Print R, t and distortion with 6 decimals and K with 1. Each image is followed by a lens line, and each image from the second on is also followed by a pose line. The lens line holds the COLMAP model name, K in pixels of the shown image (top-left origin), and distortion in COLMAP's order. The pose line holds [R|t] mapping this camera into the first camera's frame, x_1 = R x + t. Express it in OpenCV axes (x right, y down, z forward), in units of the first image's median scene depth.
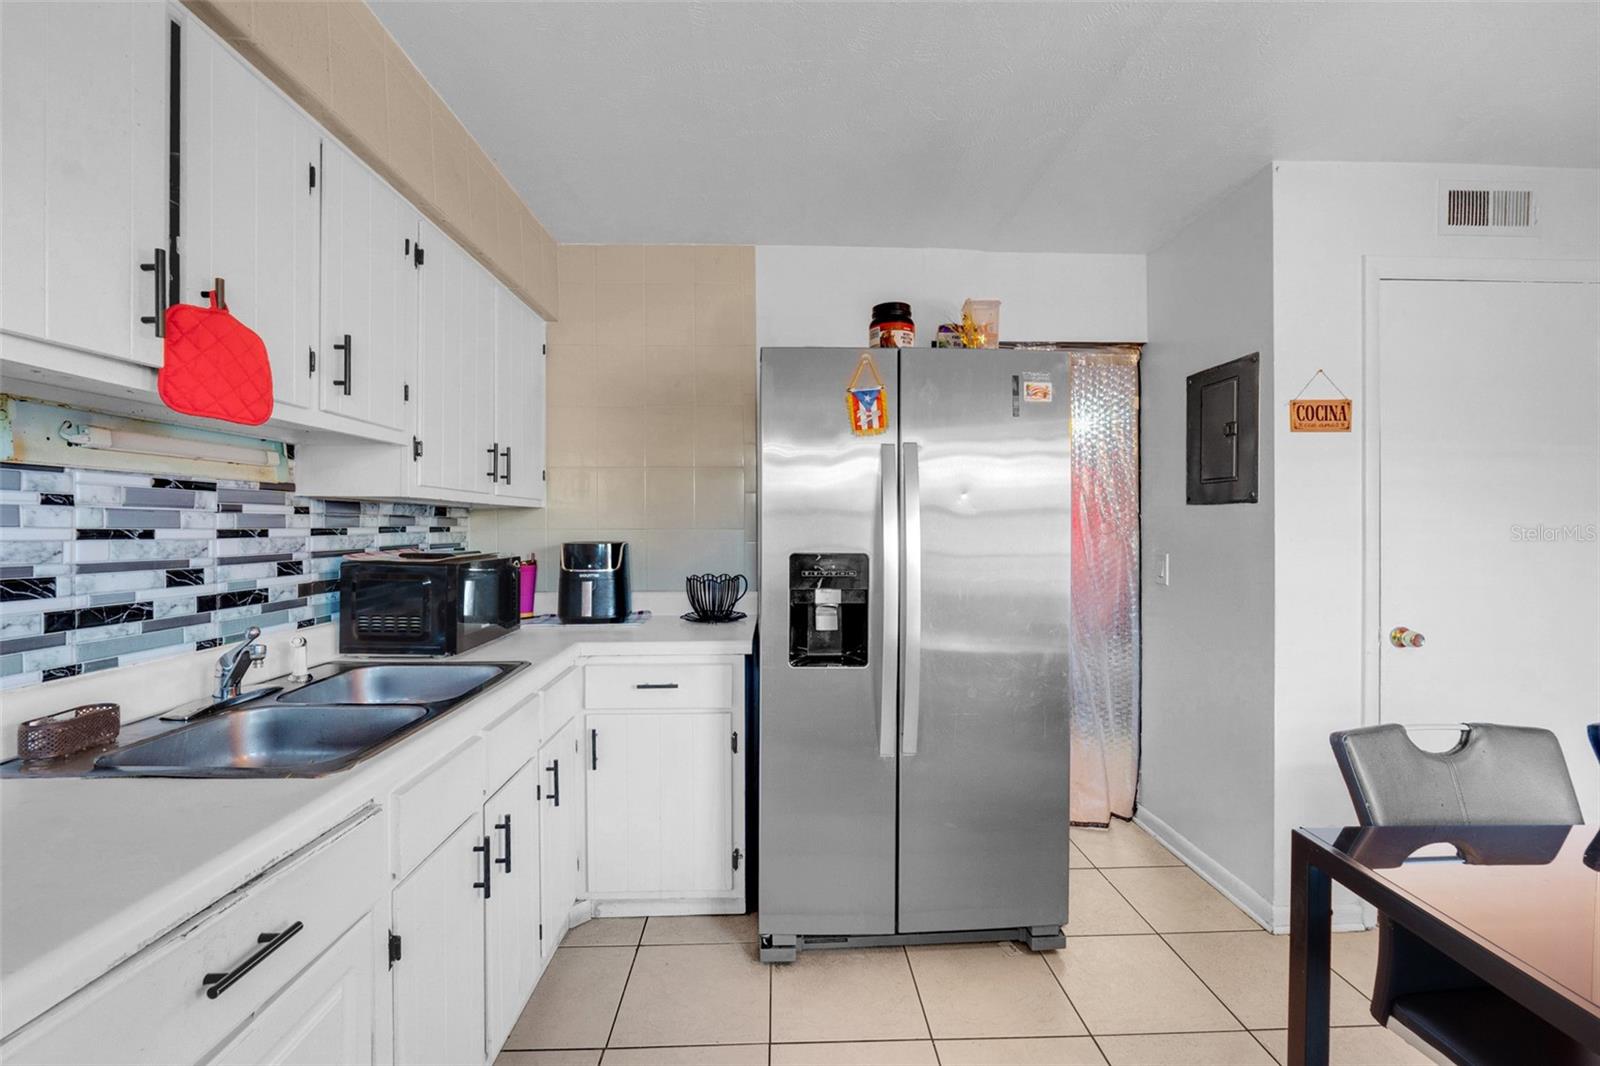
lens RADIAL K [[676.3, 0, 800.0], [0, 676.3, 533.0], [0, 0, 1]] dist [-0.003087, -0.000543]
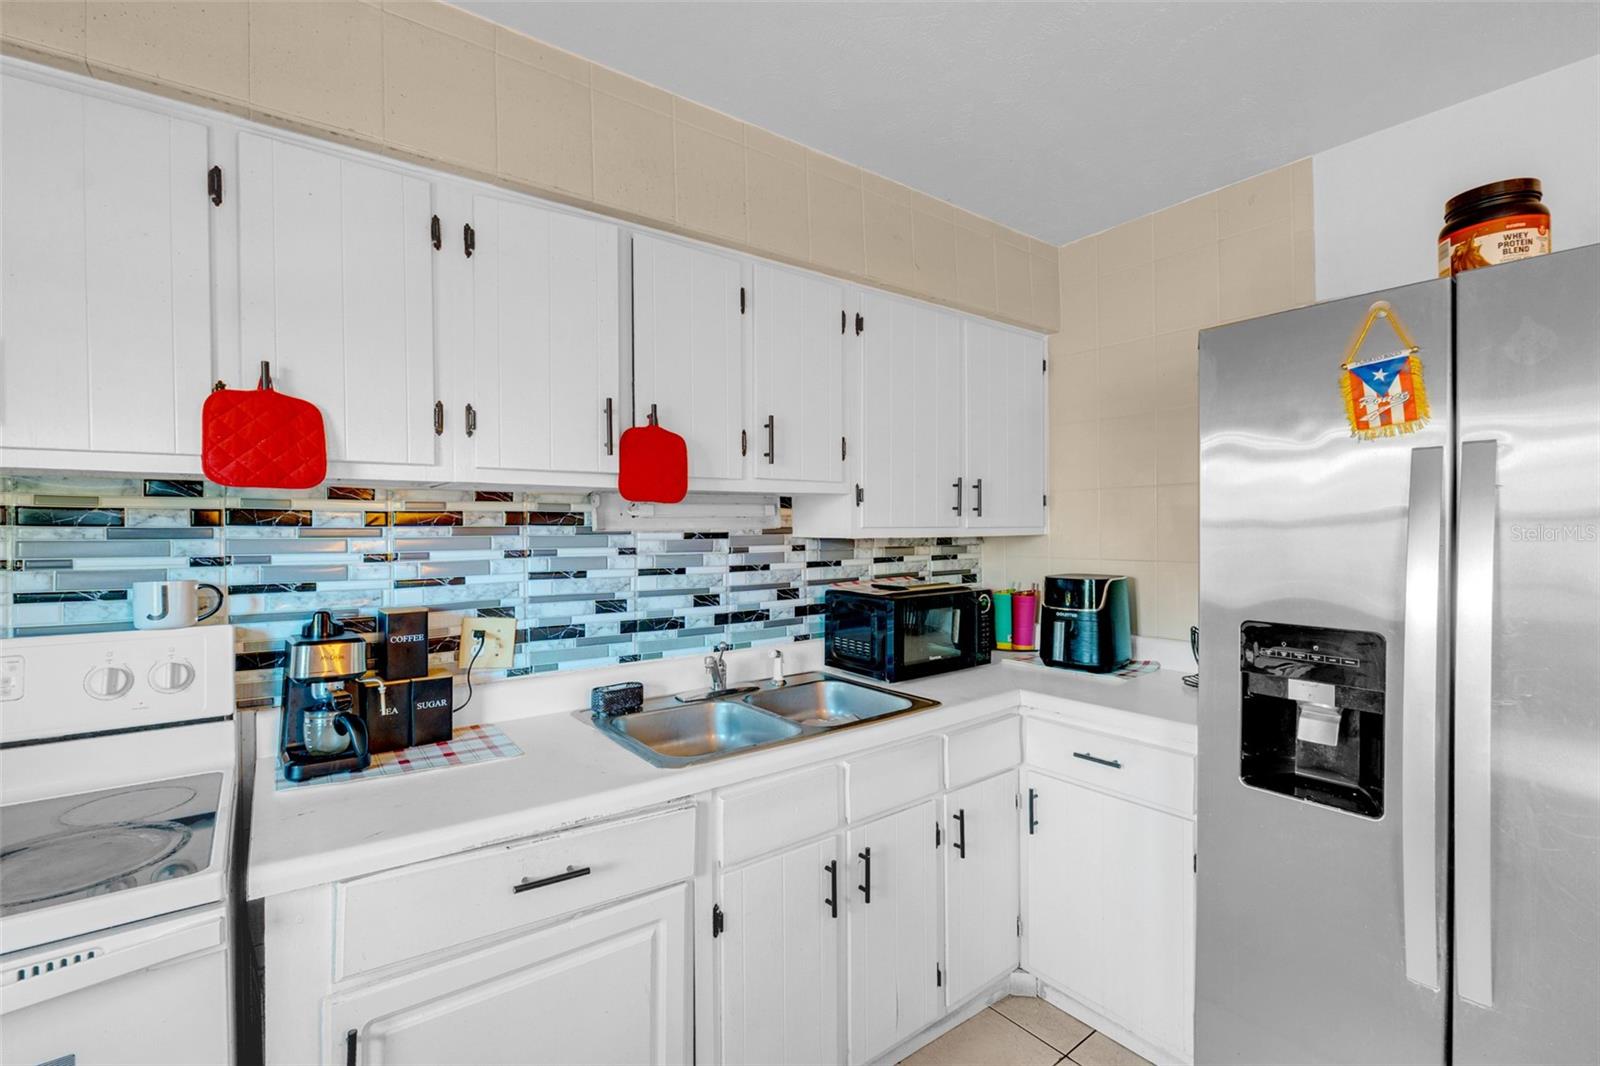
lens RADIAL K [[715.4, 0, 800.0], [0, 715.4, 533.0], [0, 0, 1]] dist [-0.000363, -0.006634]
pose [[0.570986, 0.004467, -0.820948, 0.359832], [-0.000444, 0.999987, 0.005132, -0.068184], [0.820960, -0.002566, 0.570980, 0.238401]]
